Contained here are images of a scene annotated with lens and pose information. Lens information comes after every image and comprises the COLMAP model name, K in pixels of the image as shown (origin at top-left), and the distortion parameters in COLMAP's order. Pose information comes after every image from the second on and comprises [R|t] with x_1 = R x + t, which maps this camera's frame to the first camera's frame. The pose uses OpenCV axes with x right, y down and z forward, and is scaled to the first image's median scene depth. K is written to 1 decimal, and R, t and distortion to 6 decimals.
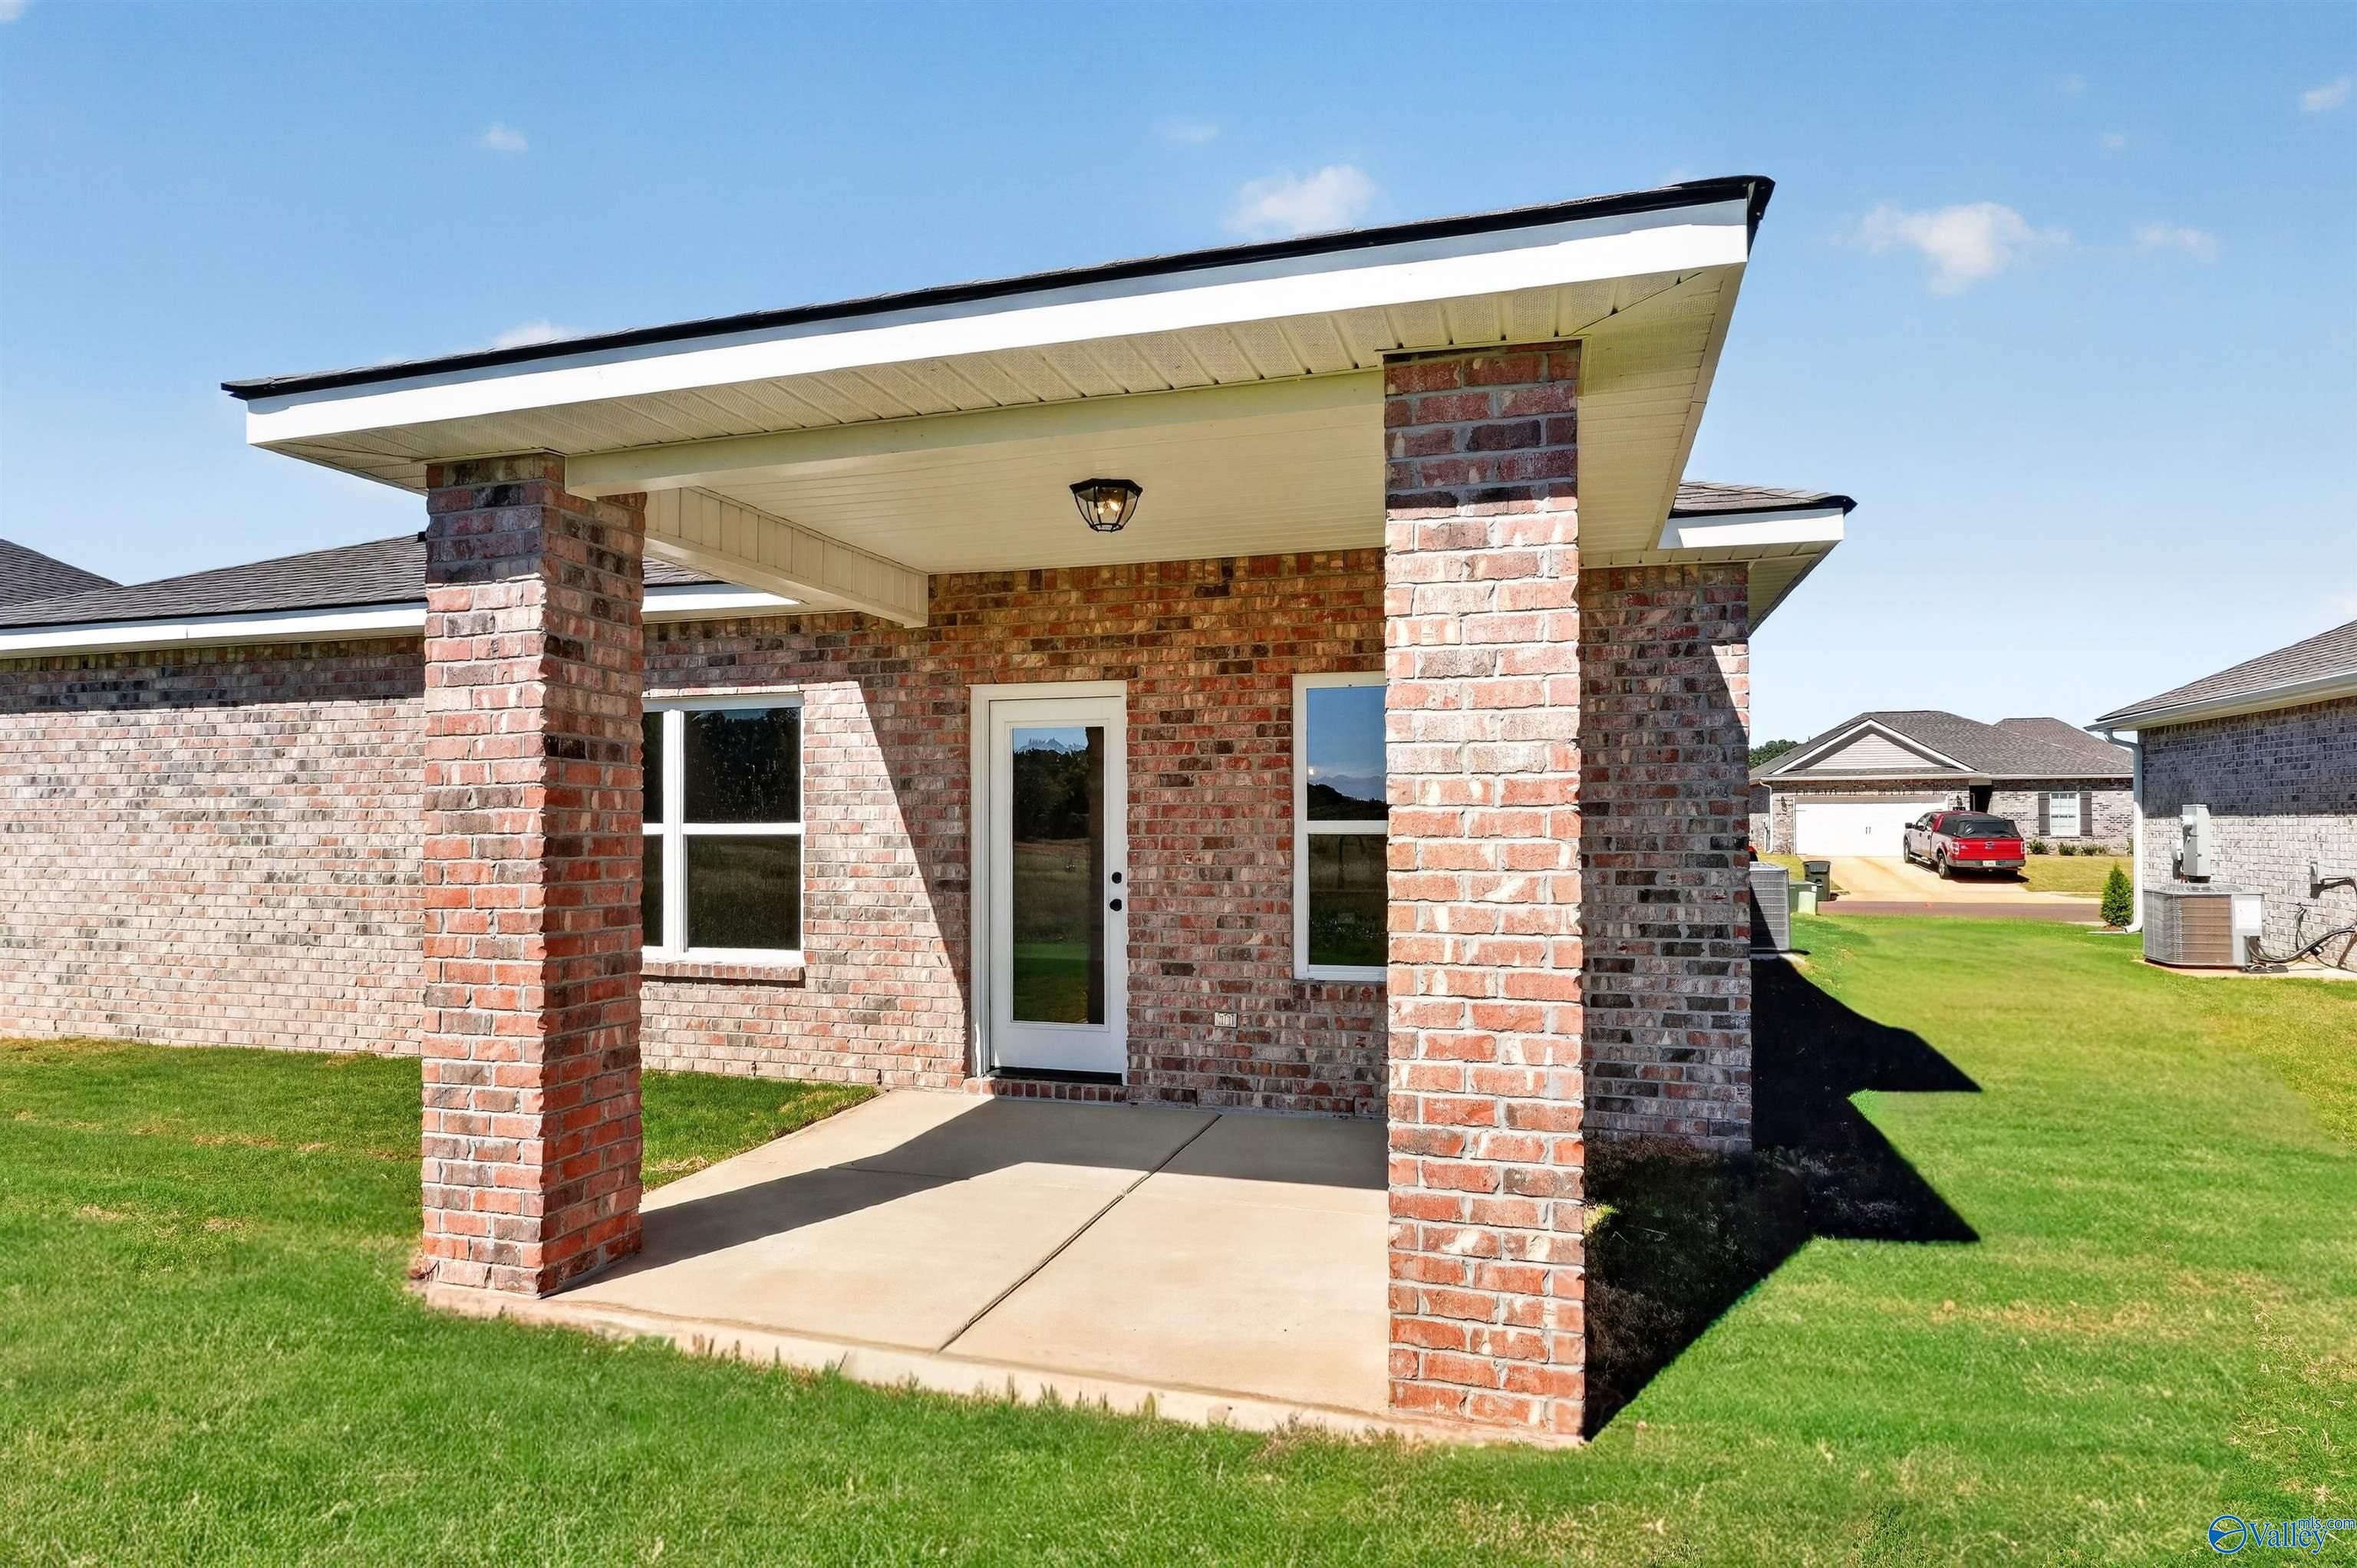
lens RADIAL K [[1306.9, 0, 1163.2], [0, 1306.9, 818.0], [0, 0, 1]] dist [0.003208, -0.000966]
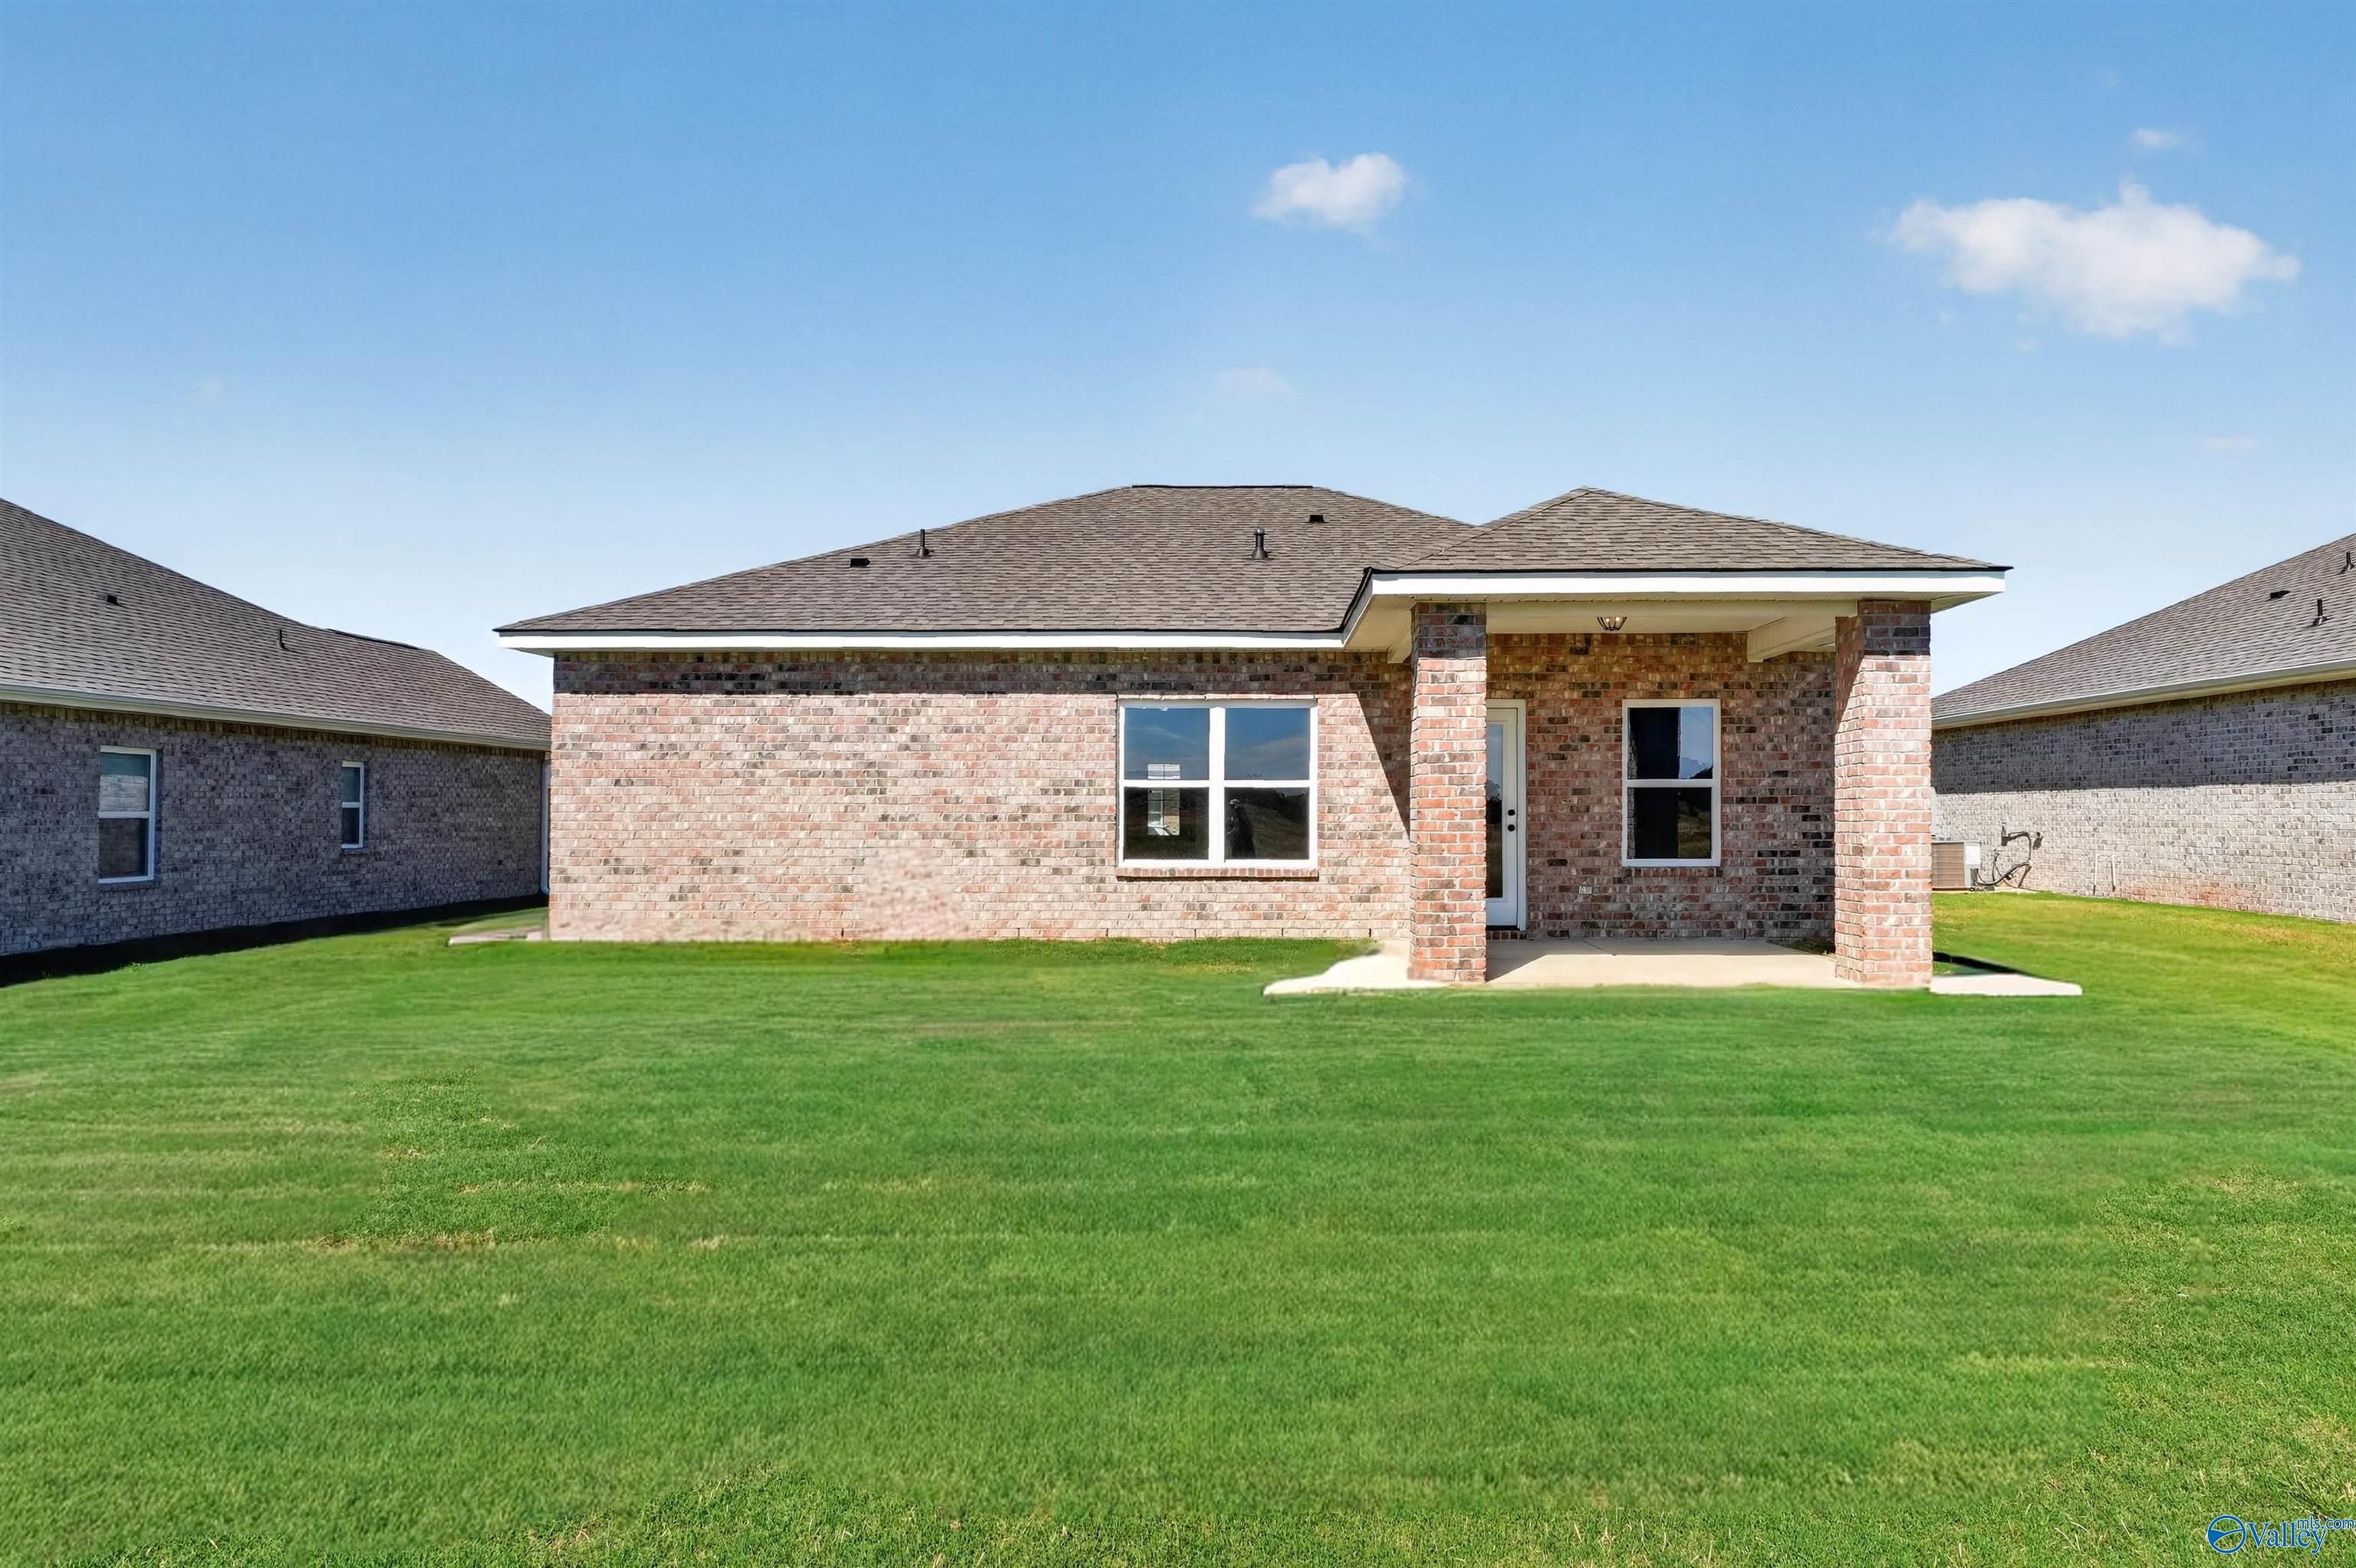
lens RADIAL K [[1429.0, 0, 1247.1], [0, 1429.0, 804.2], [0, 0, 1]] dist [0.002659, 0.001788]
pose [[0.956426, 0.004904, 0.291933, -0.907056], [-0.003507, 0.999980, -0.005308, 0.045286], [-0.291953, 0.004053, 0.956424, -0.695162]]
